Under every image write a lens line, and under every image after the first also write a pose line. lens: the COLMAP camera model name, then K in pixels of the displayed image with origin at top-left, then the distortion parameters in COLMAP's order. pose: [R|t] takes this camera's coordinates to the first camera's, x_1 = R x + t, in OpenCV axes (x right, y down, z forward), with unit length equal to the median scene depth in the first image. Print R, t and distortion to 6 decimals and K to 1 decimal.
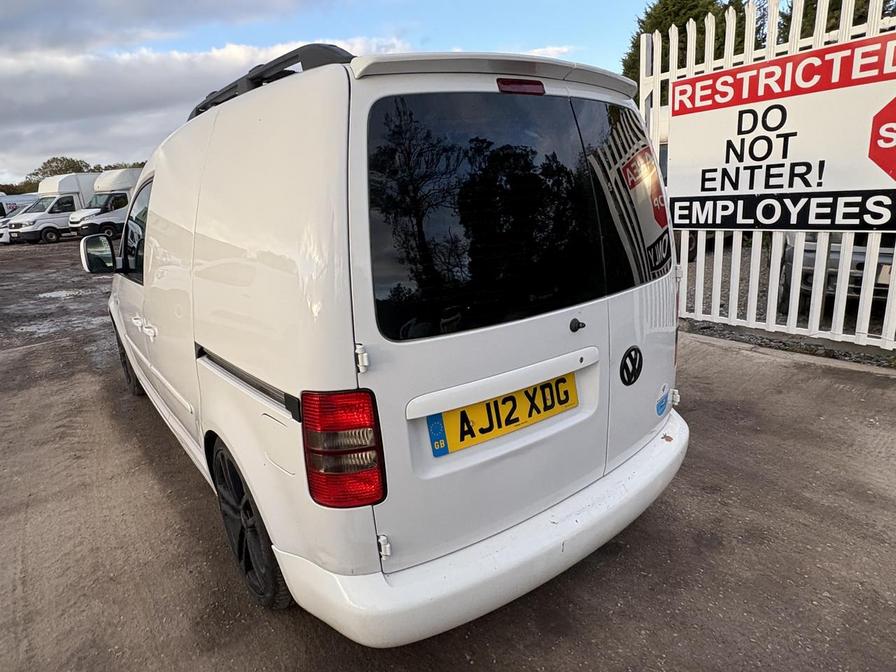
lens RADIAL K [[536.5, 0, 447.0], [0, 536.5, 337.3], [0, 0, 1]] dist [0.003565, 0.000803]
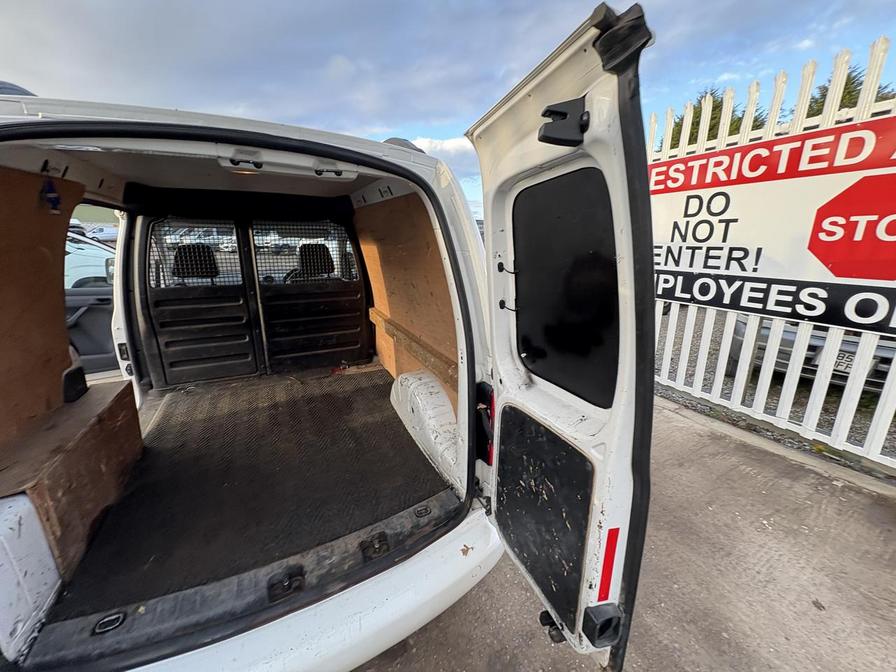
lens RADIAL K [[357.5, 0, 447.5], [0, 357.5, 334.9], [0, 0, 1]] dist [-0.000552, 0.000129]
pose [[0.978493, 0.122925, -0.165651, 0.233784], [-0.123069, 0.992353, 0.009433, -0.090199], [0.165543, 0.011156, 0.986139, 0.212727]]
